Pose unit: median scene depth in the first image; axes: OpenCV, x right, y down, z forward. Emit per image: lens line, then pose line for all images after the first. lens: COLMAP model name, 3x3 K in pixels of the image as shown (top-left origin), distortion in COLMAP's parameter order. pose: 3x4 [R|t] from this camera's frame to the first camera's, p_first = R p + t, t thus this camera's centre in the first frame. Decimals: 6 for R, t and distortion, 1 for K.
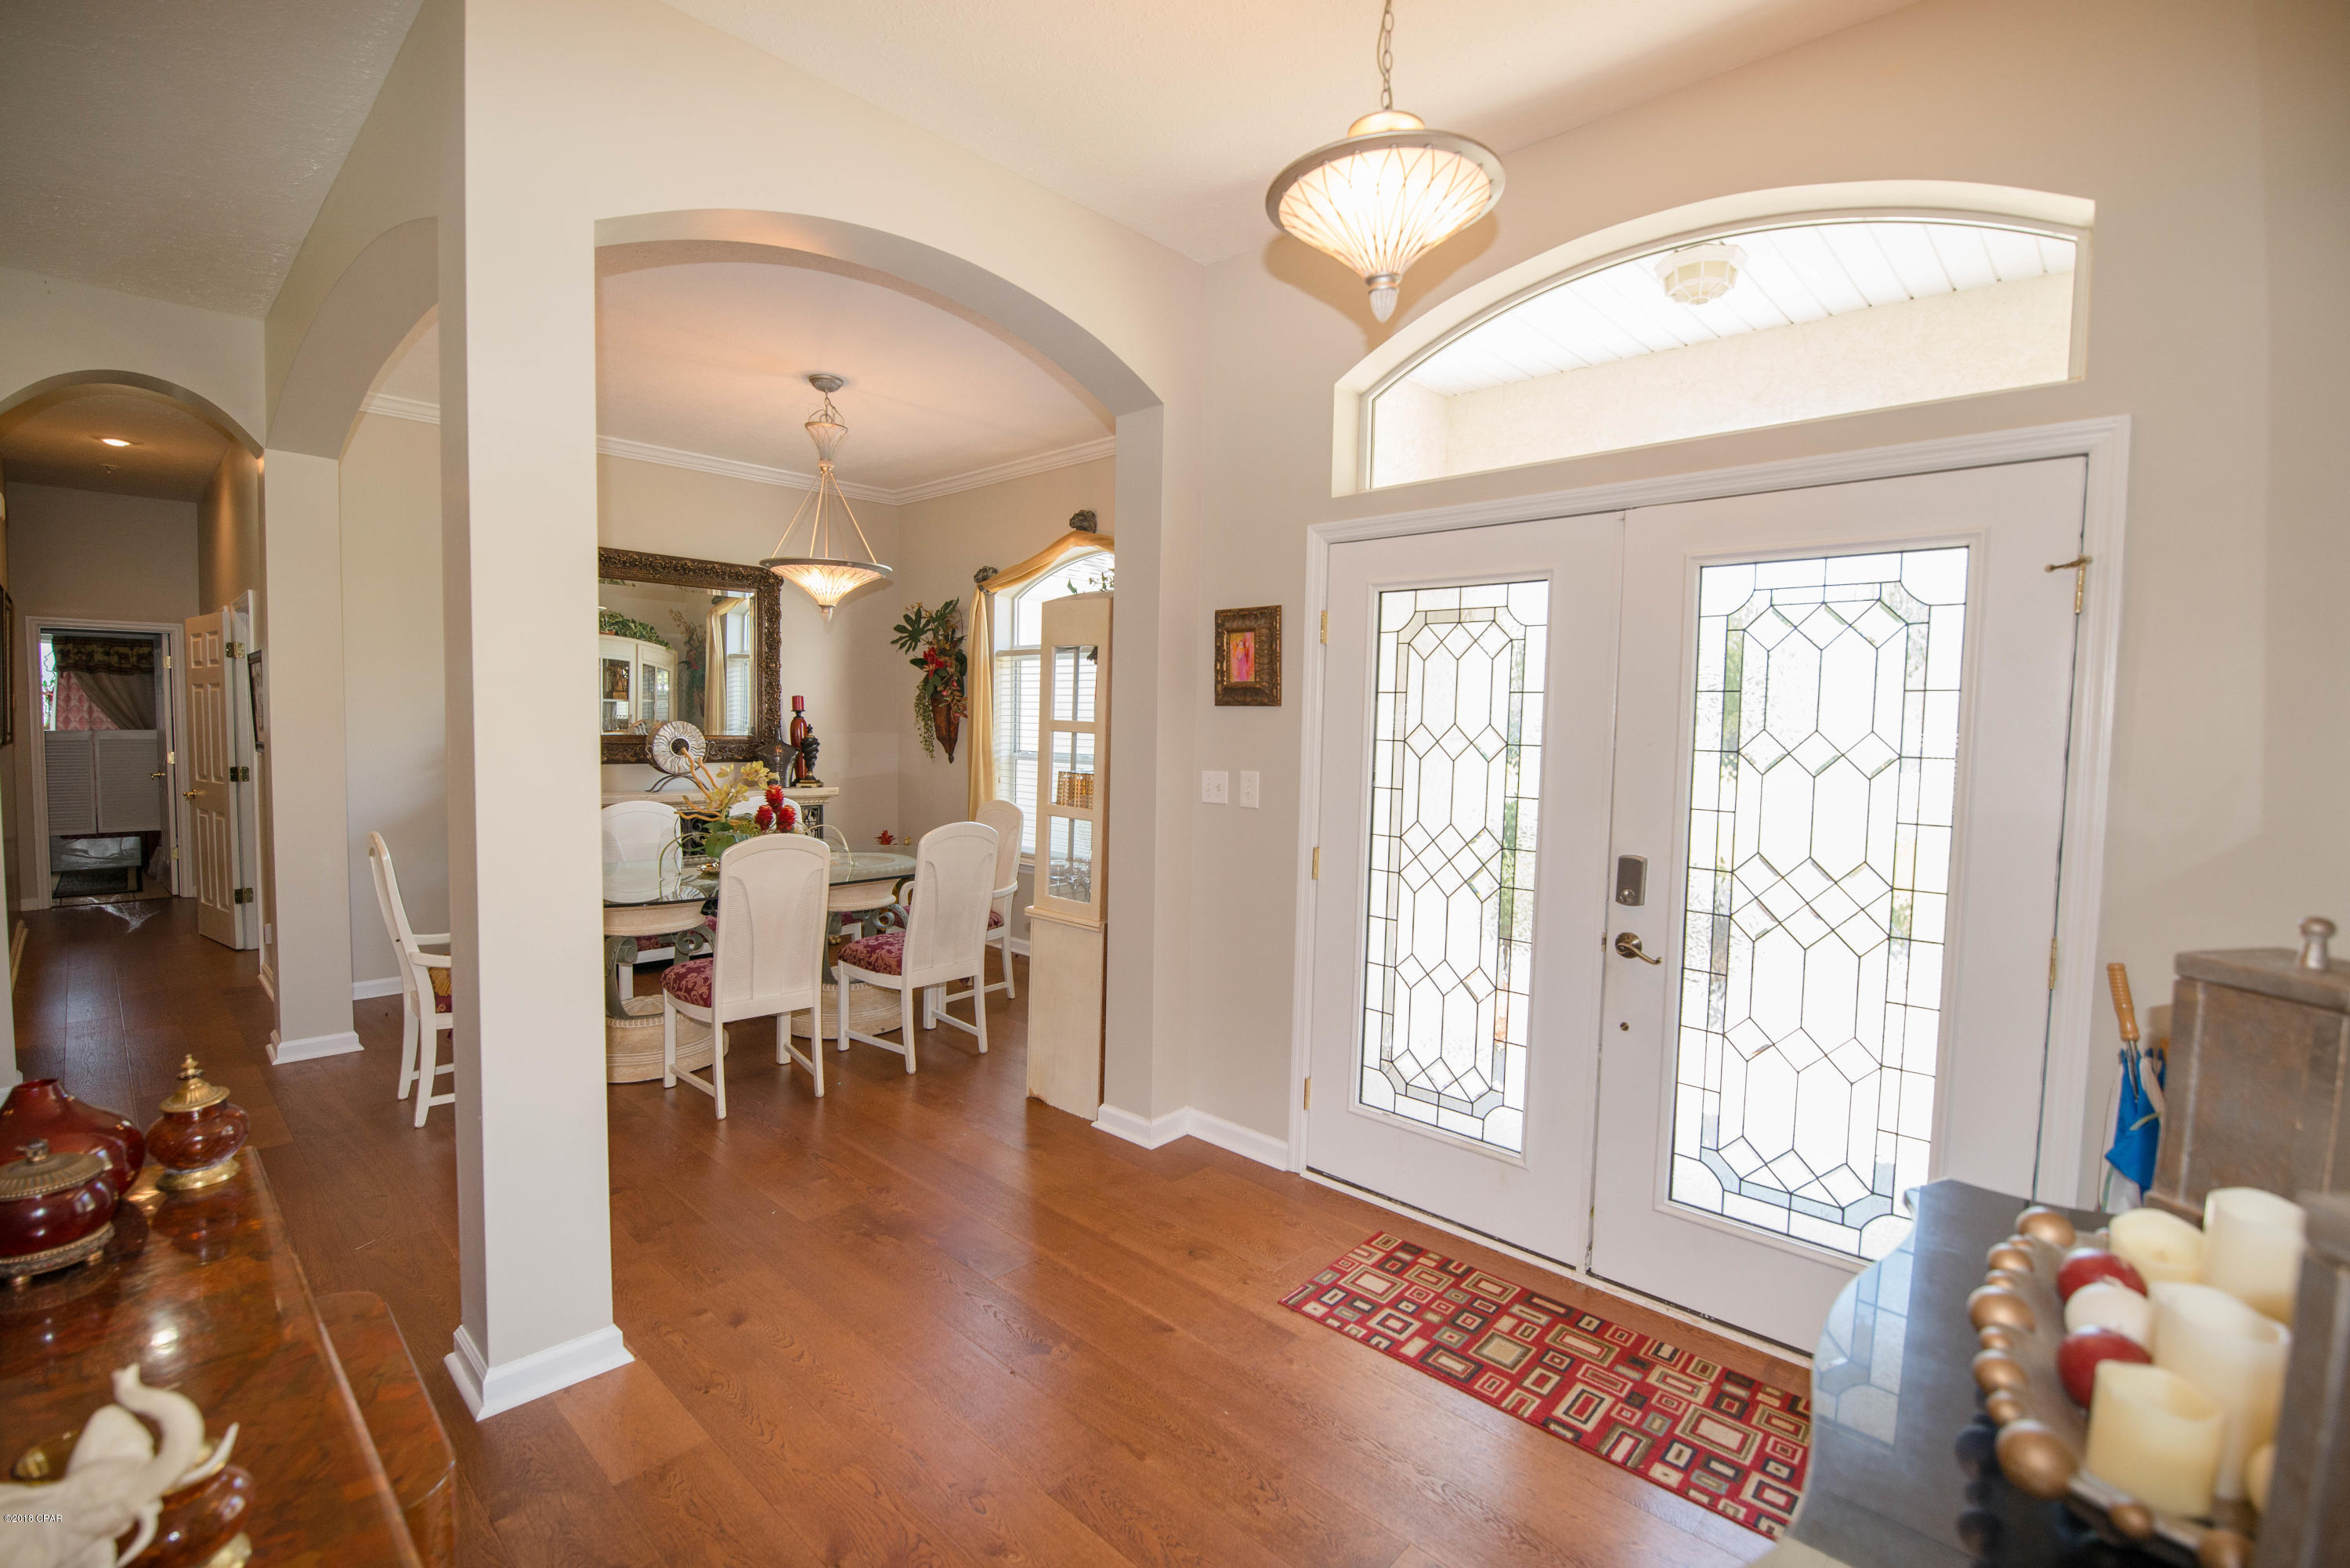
lens RADIAL K [[1054.6, 0, 1167.7], [0, 1054.6, 784.7], [0, 0, 1]] dist [0.002469, -0.011172]
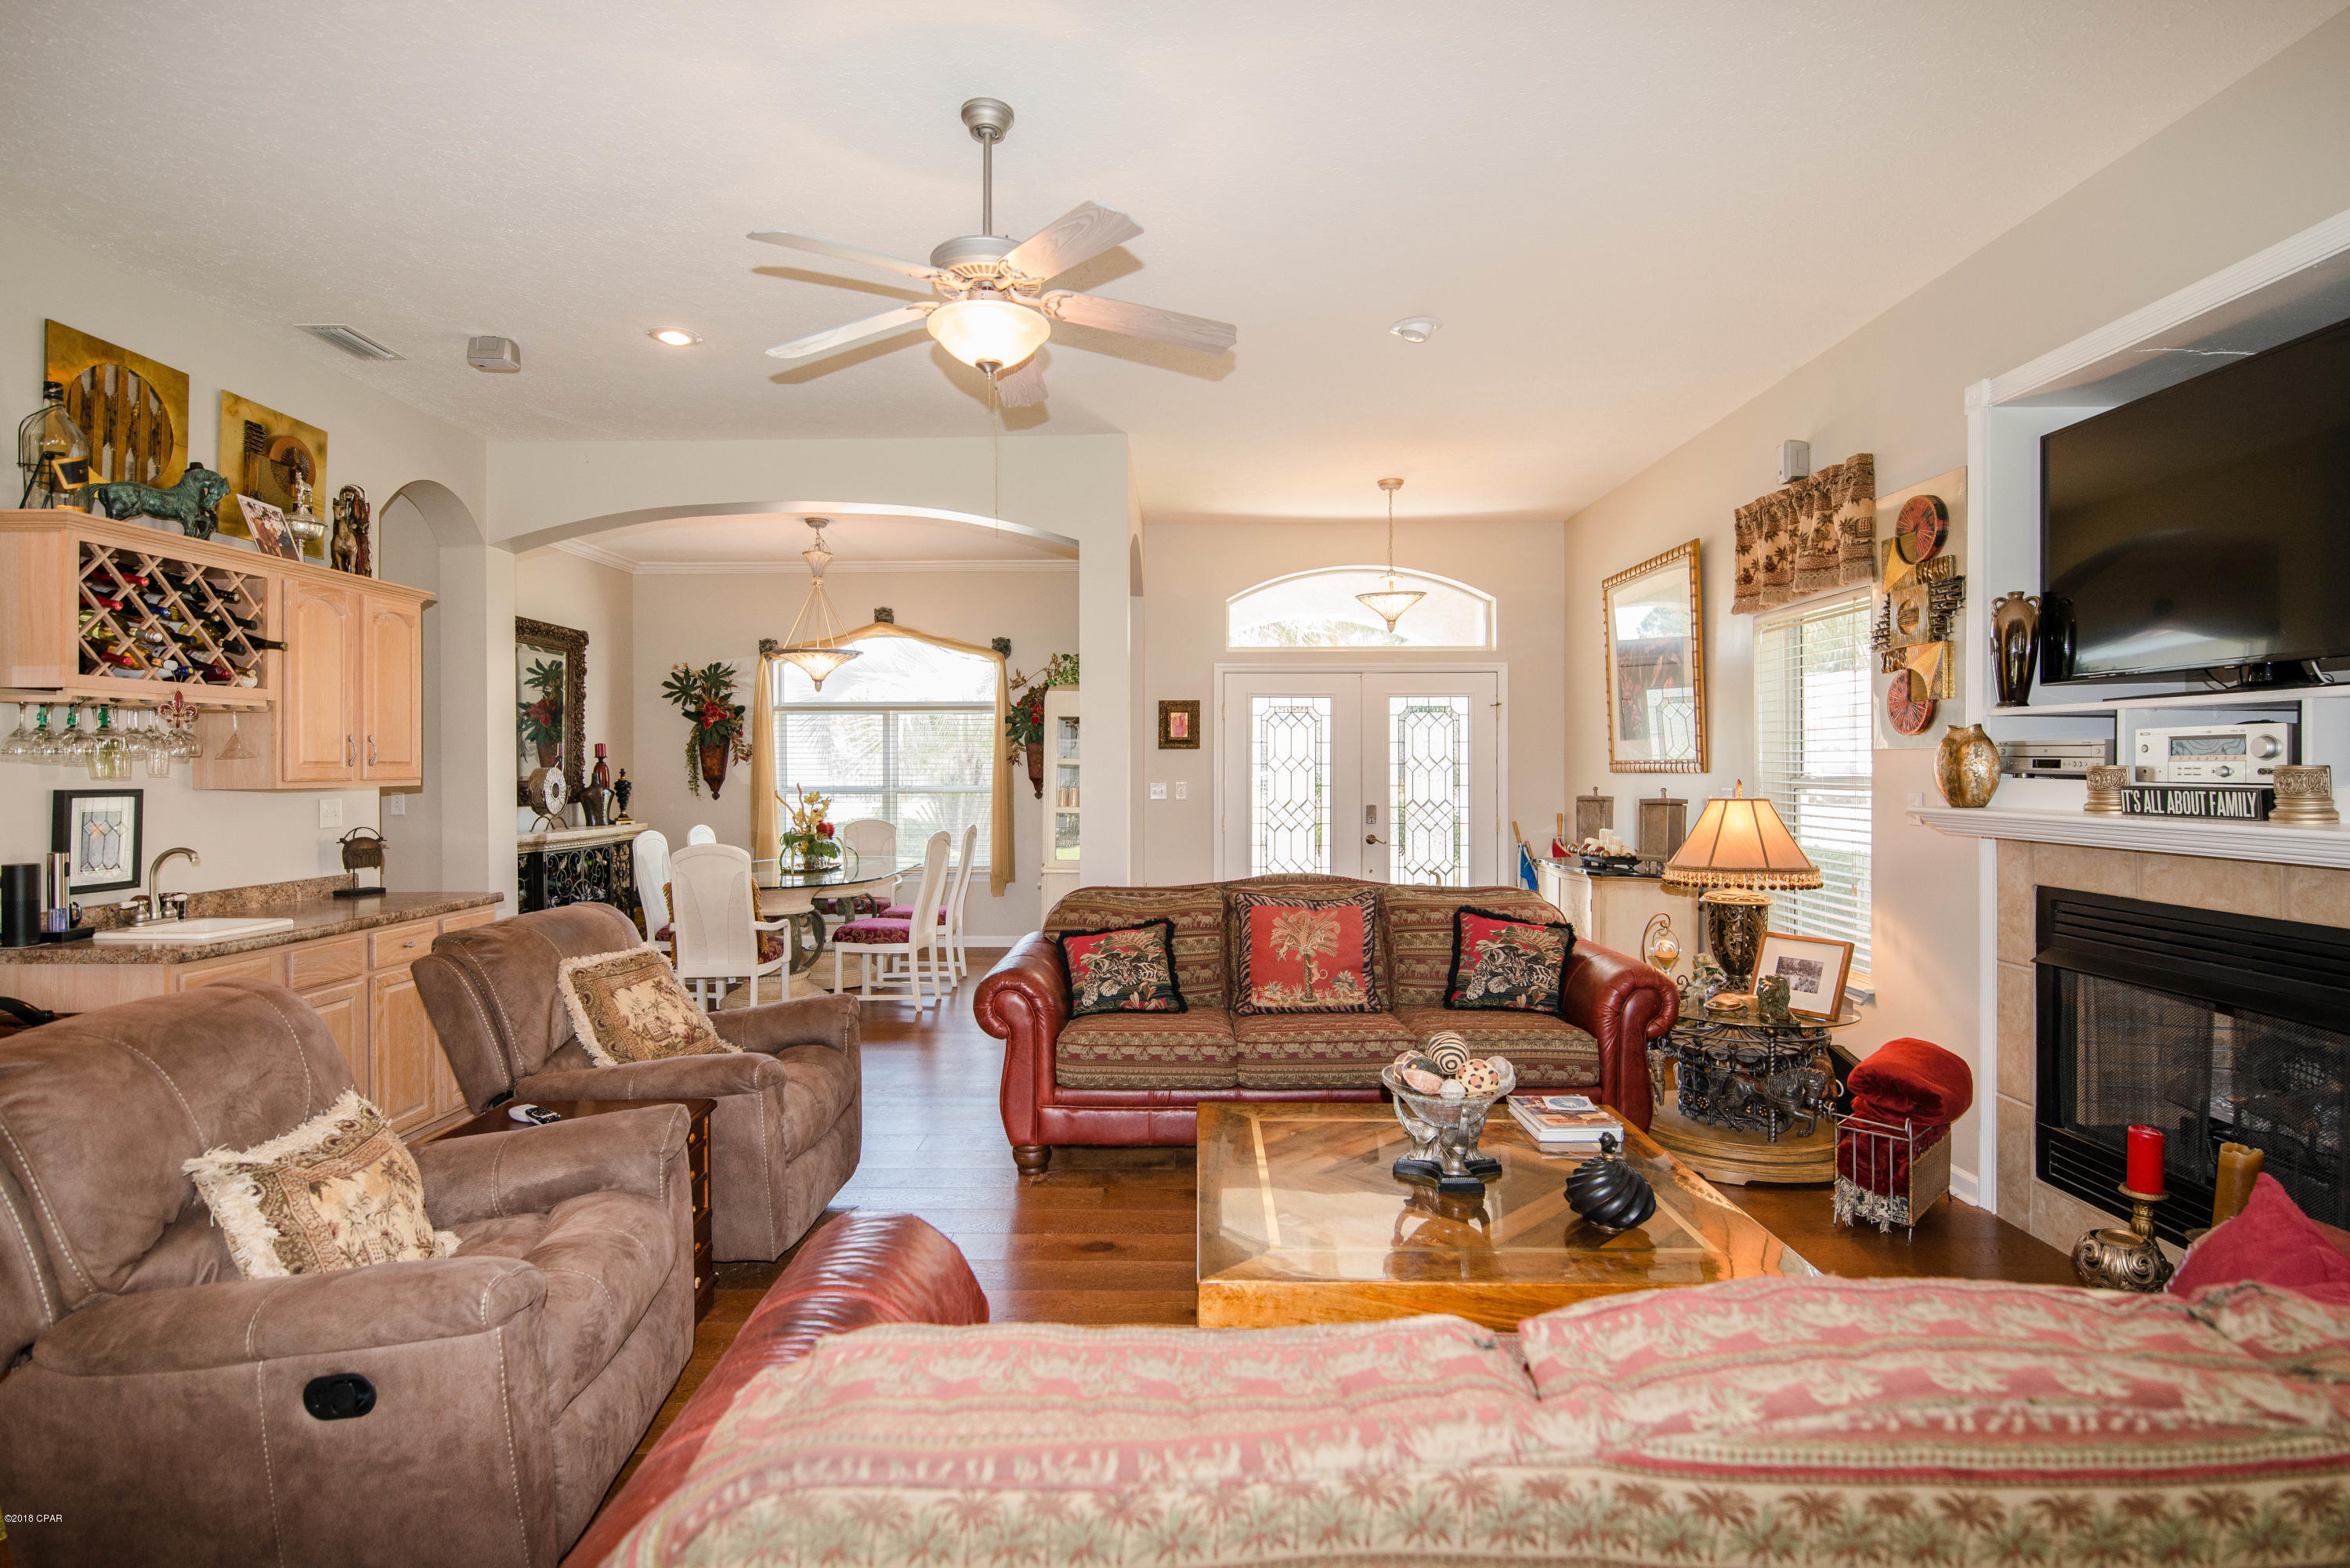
lens RADIAL K [[1154.8, 0, 1173.2], [0, 1154.8, 776.7], [0, 0, 1]] dist [0.004163, -0.012581]
pose [[0.748435, -0.025232, 0.662728, -1.535236], [0.056901, 0.998034, -0.026263, 0.037947], [-0.660763, 0.057366, 0.748399, -0.693199]]
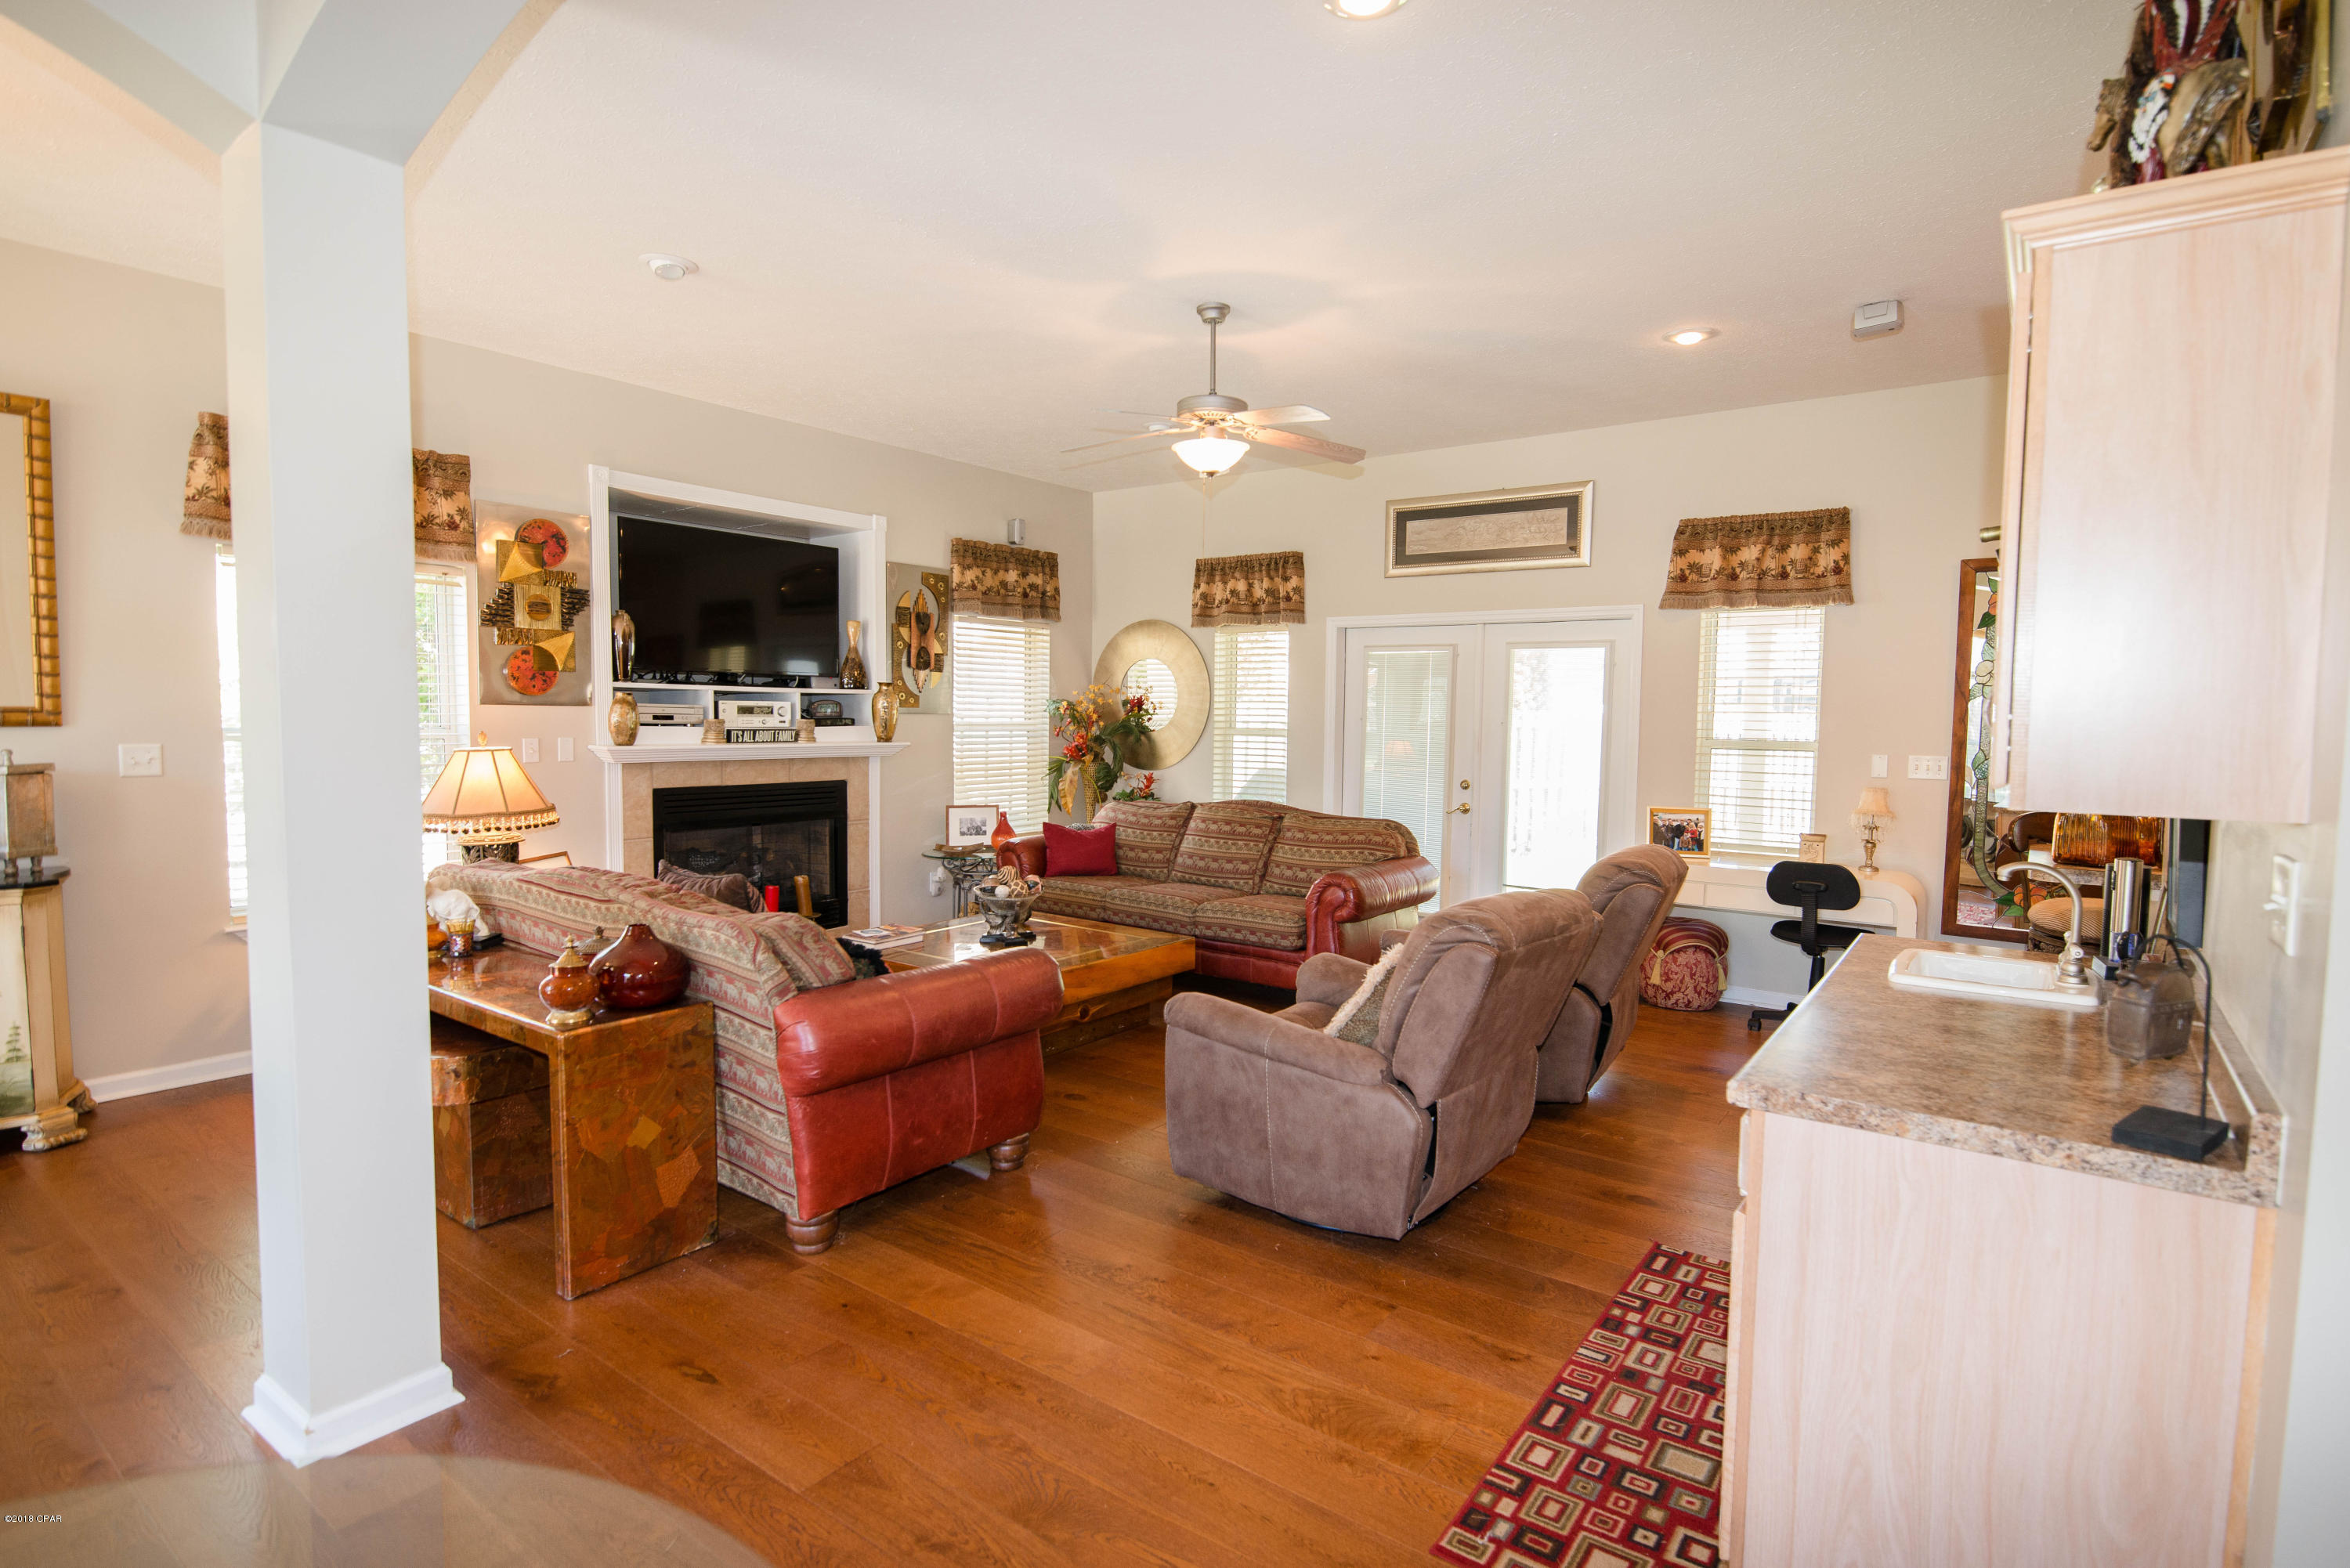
lens RADIAL K [[1154.8, 0, 1173.2], [0, 1154.8, 776.7], [0, 0, 1]] dist [0.004163, -0.012581]
pose [[-0.989734, -0.025894, -0.140556, -0.783792], [-0.042640, 0.992161, 0.117468, -0.112762], [0.136413, 0.122255, -0.983079, 1.488699]]
